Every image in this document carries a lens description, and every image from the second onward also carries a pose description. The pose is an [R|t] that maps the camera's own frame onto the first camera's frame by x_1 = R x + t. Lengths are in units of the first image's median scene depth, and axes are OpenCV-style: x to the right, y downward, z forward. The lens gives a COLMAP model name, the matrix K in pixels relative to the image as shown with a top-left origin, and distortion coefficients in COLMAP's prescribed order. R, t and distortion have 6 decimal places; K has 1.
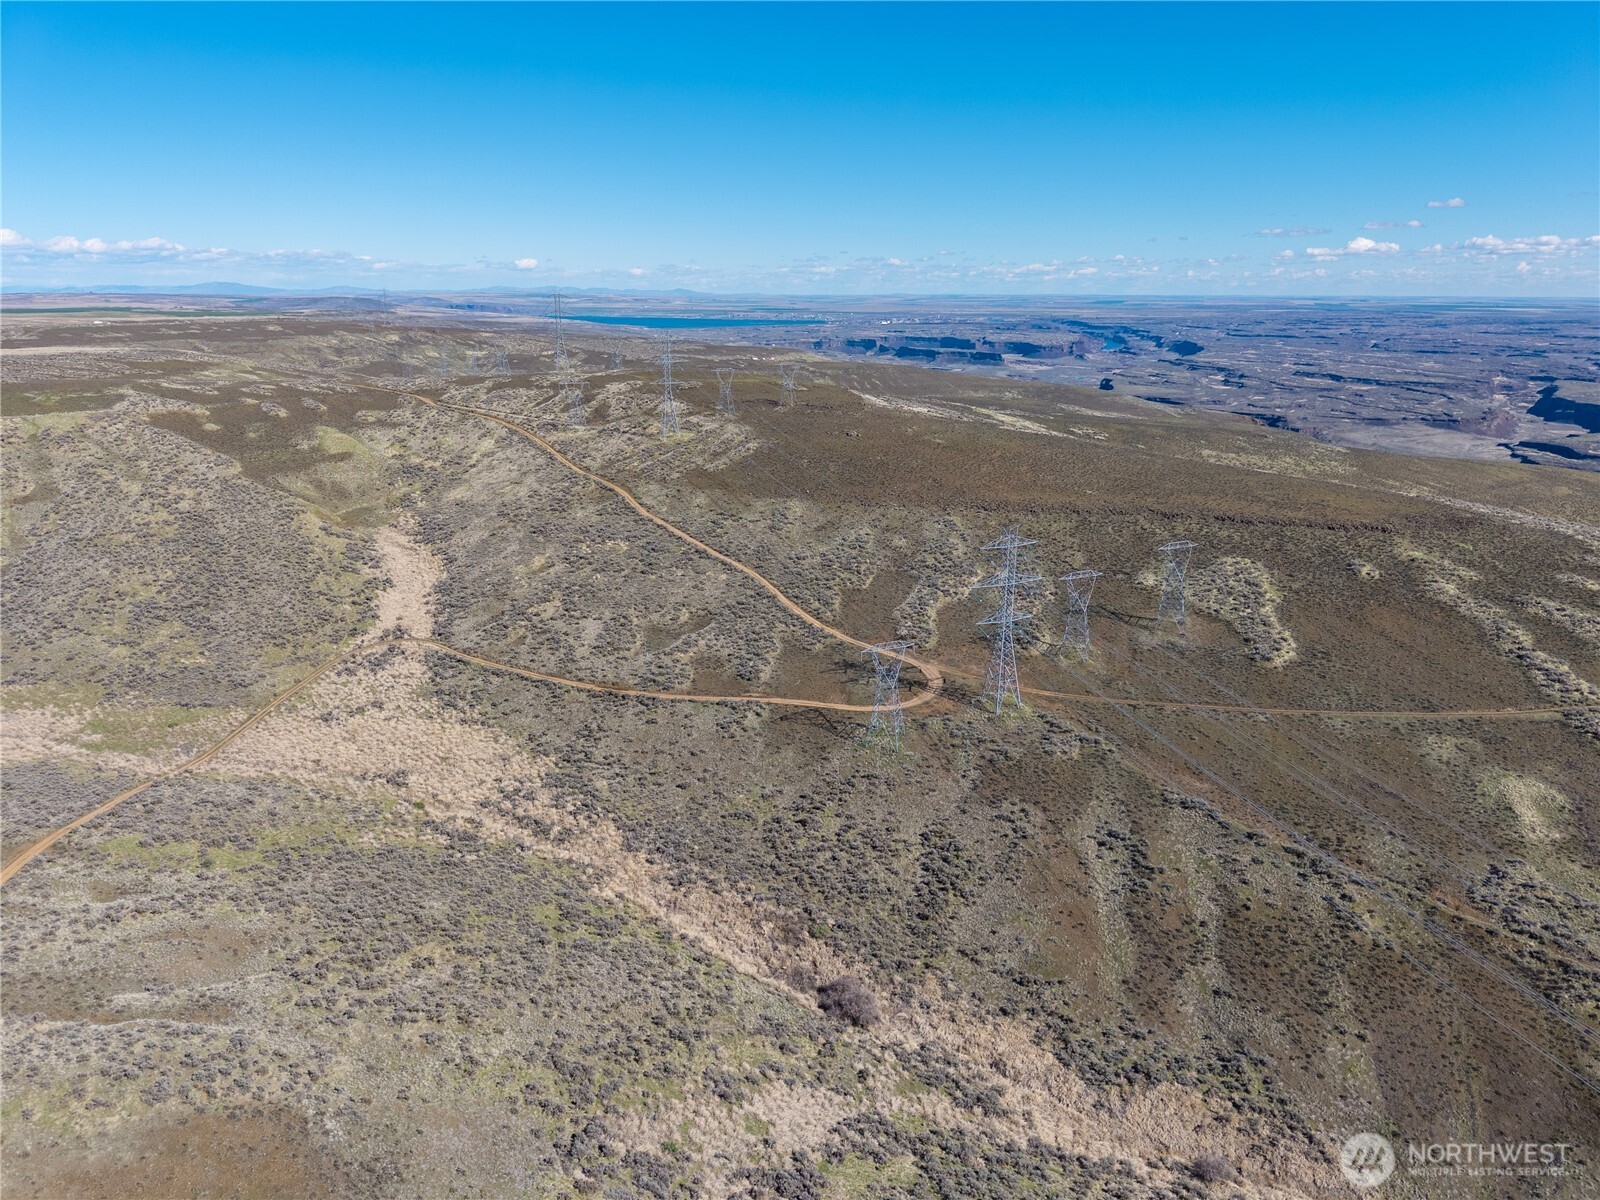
lens RADIAL K [[1071.7, 0, 800.0], [0, 1071.7, 600.0], [0, 0, 1]] dist [0.028821, -0.031729]
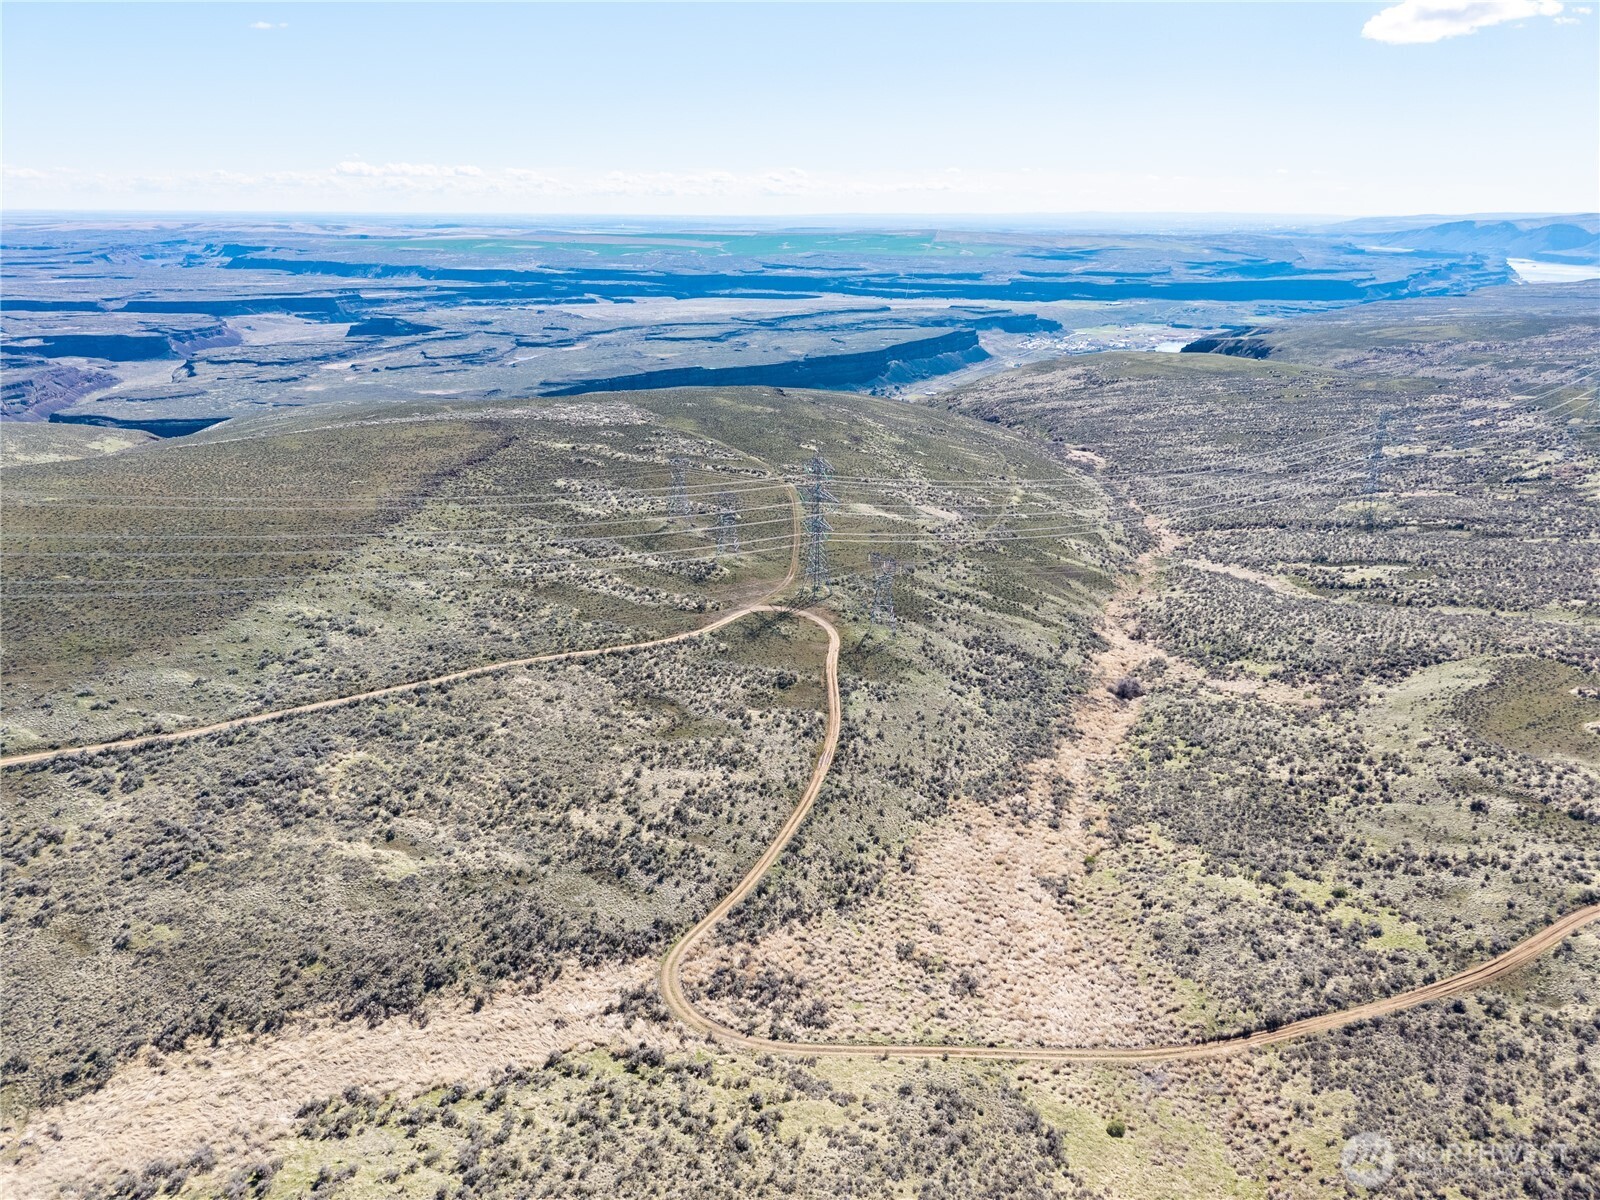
lens RADIAL K [[1064.7, 0, 800.1], [0, 1064.7, 620.7], [0, 0, 1]] dist [0.028319, -0.036927]
pose [[-0.189063, -0.362803, 0.912485, -0.584540], [0.267469, 0.875082, 0.403351, -0.231301], [-0.944836, 0.320320, -0.068407, 0.675209]]
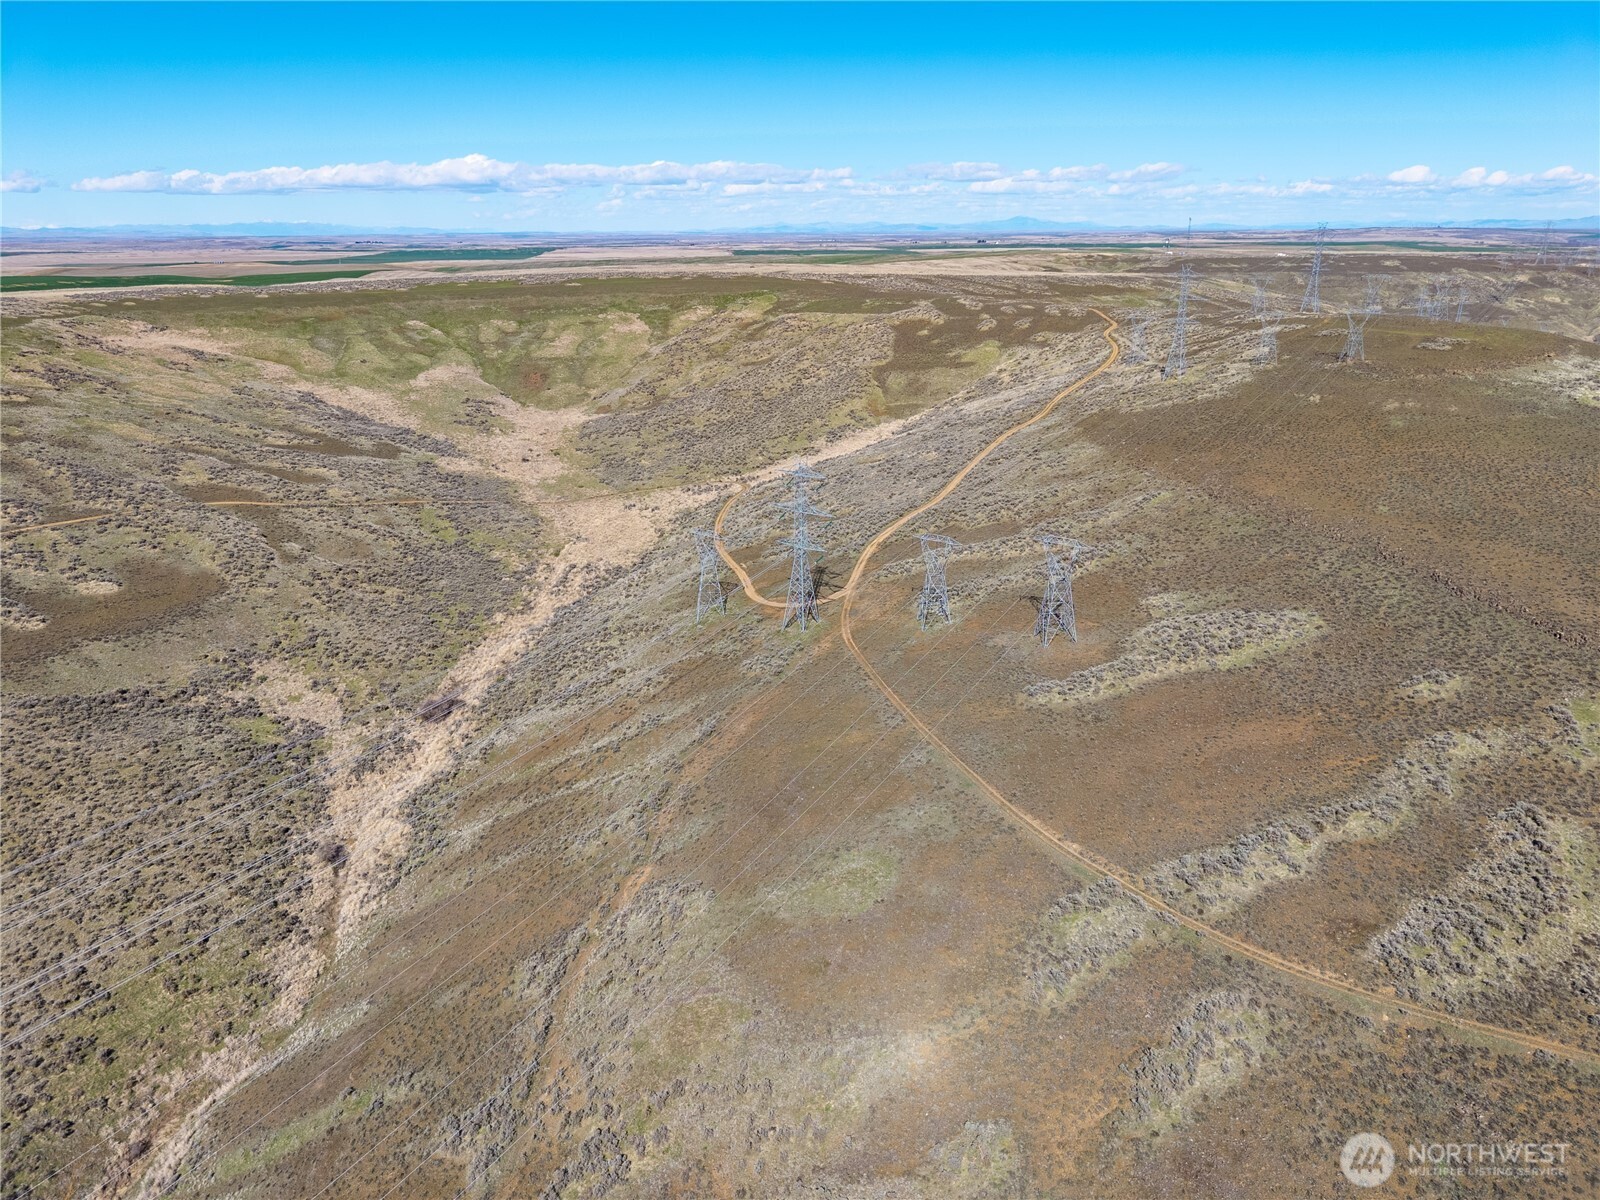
lens RADIAL K [[1071.7, 0, 800.0], [0, 1071.7, 600.0], [0, 0, 1]] dist [0.028821, -0.031729]
pose [[0.455201, 0.291606, -0.841284, 0.642200], [-0.244608, 0.949451, 0.196747, -0.080681], [0.856131, 0.116225, 0.503520, 0.282902]]
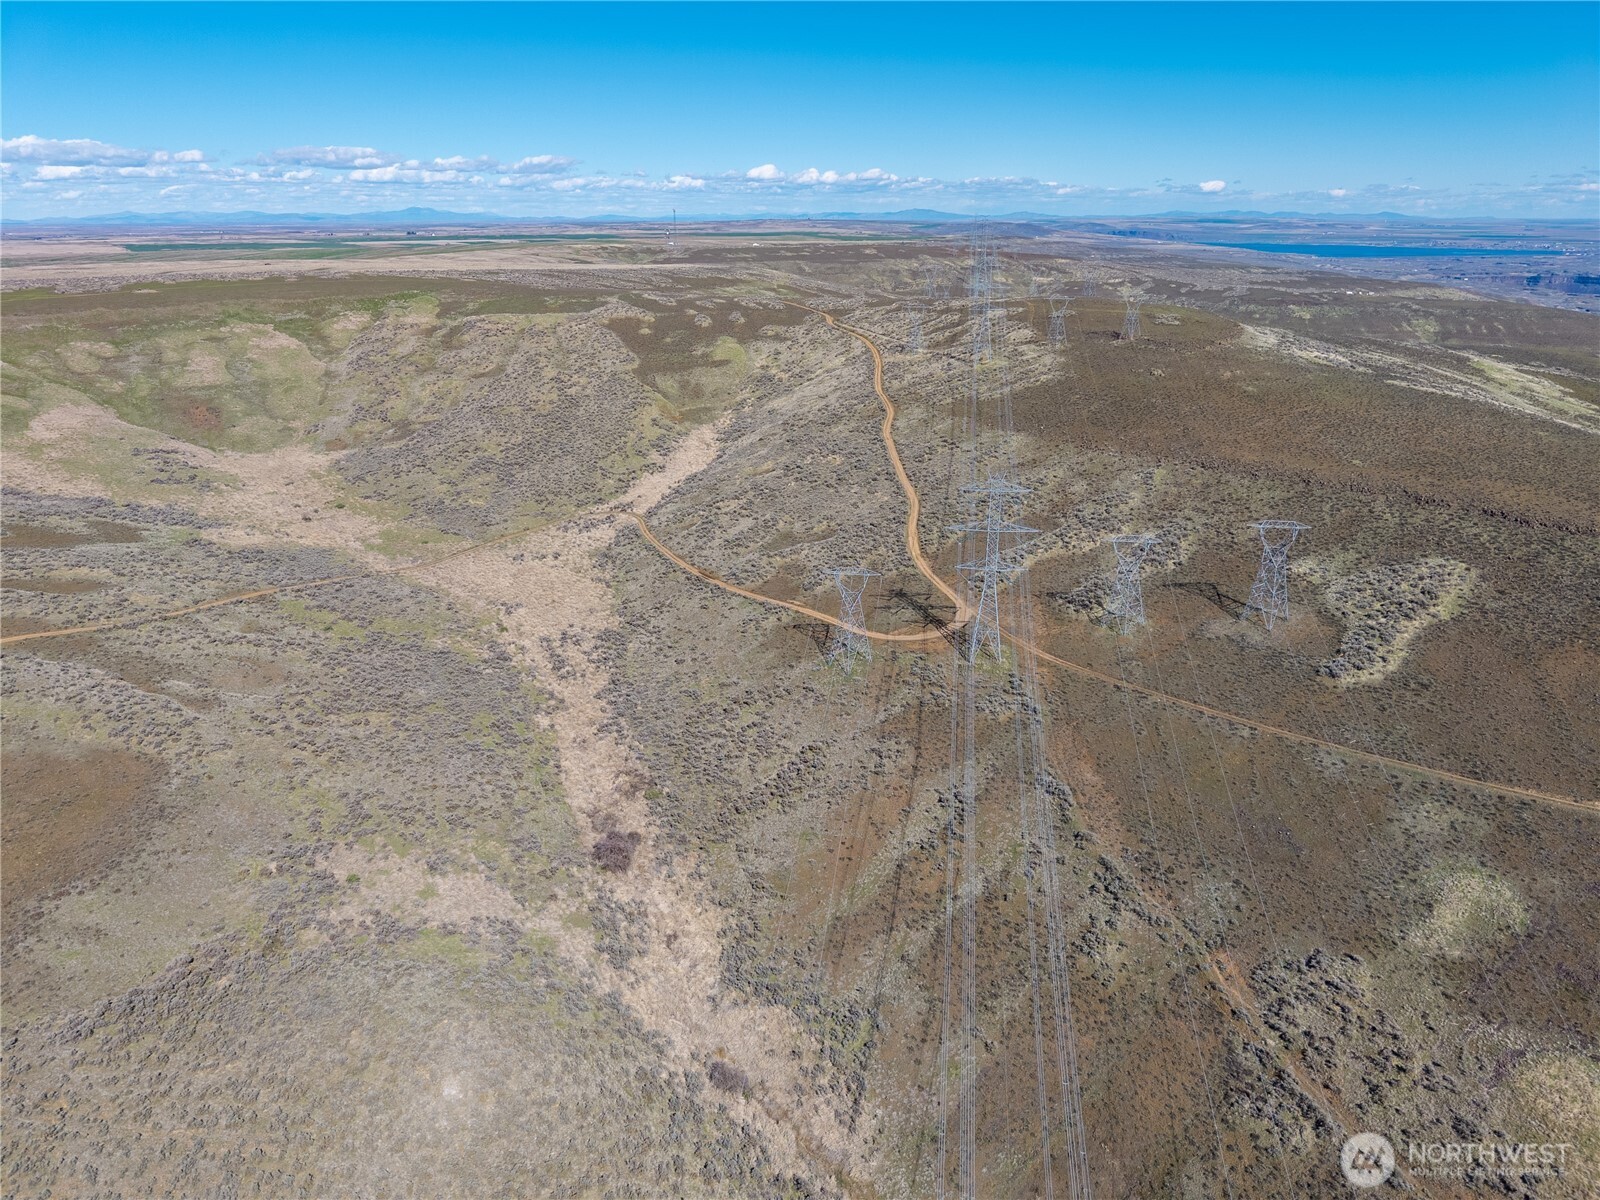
lens RADIAL K [[1071.7, 0, 800.0], [0, 1071.7, 600.0], [0, 0, 1]] dist [0.028821, -0.031729]
pose [[0.835421, 0.183808, -0.517964, 0.324711], [-0.150949, 0.982913, 0.105337, -0.016951], [0.528475, -0.009815, 0.848892, 0.057679]]
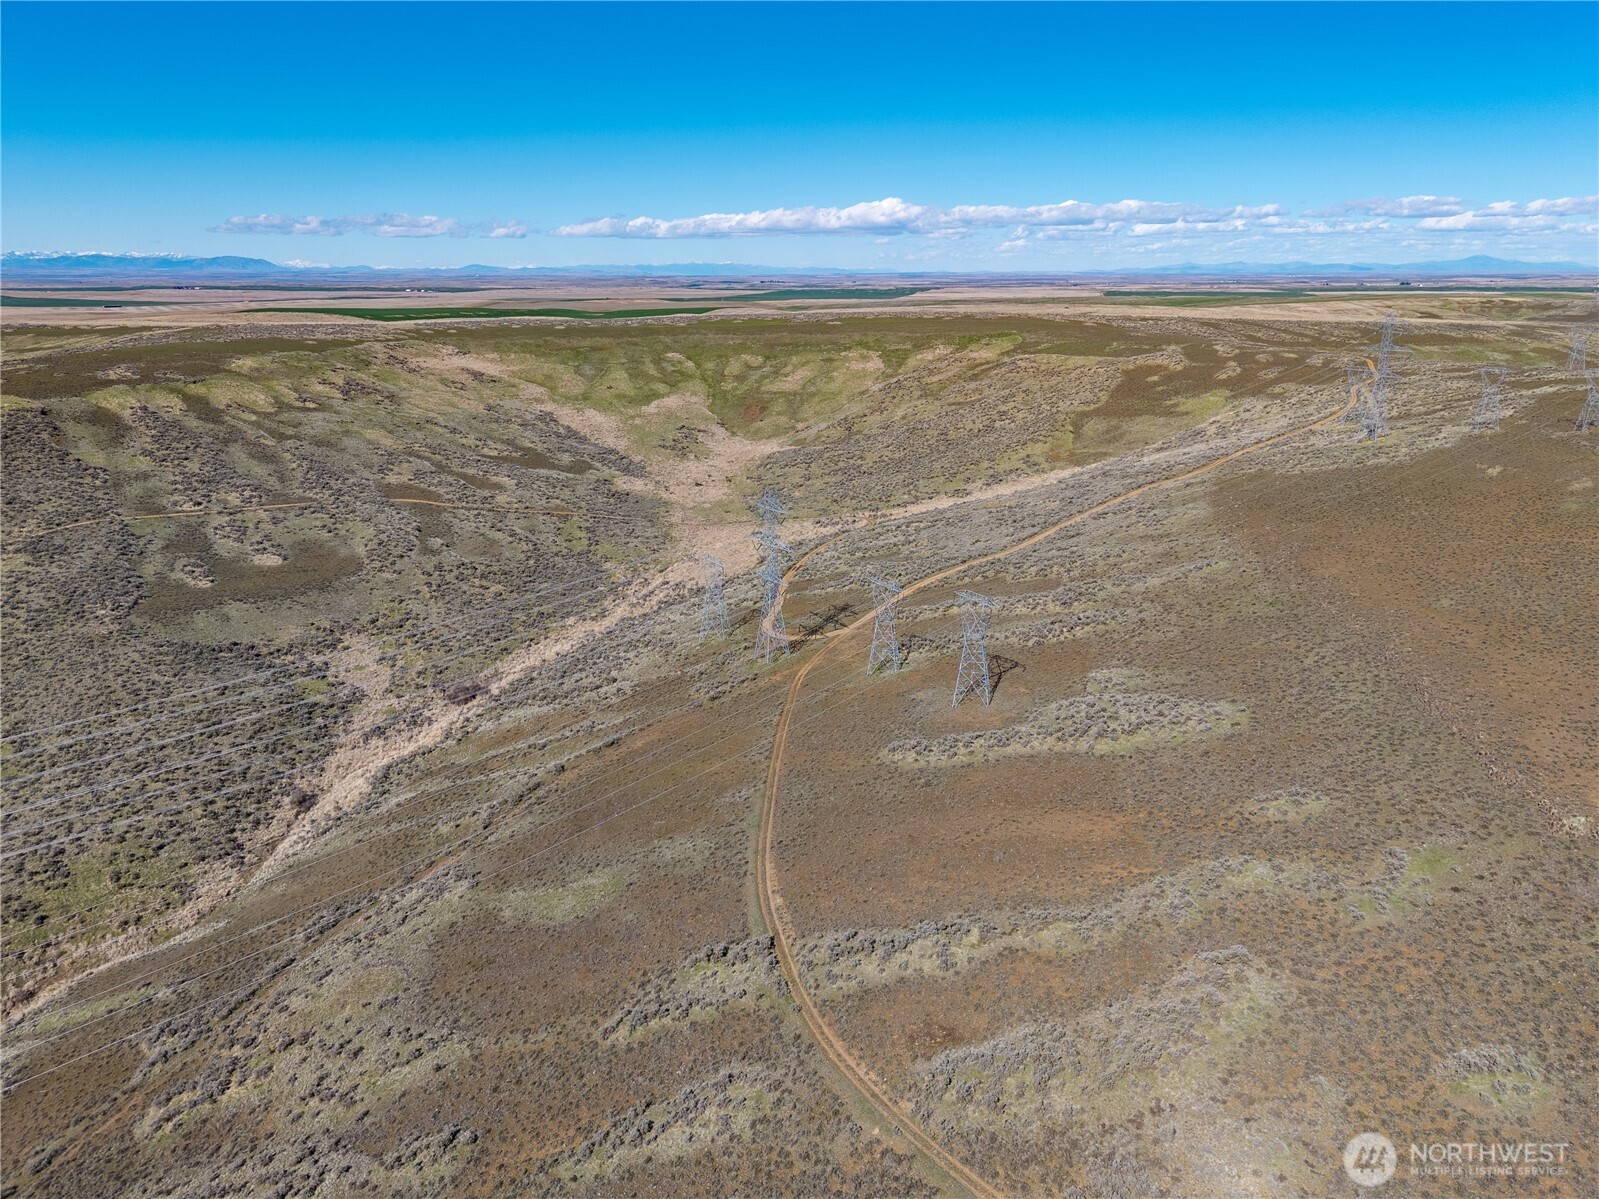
lens RADIAL K [[1079.8, 0, 799.5], [0, 1079.8, 599.5], [0, 0, 1]] dist [0.026002, -0.028461]
pose [[0.123242, 0.291373, -0.948638, 0.716419], [-0.274623, 0.928607, 0.249543, -0.139155], [0.953621, 0.229763, 0.194461, 0.487168]]
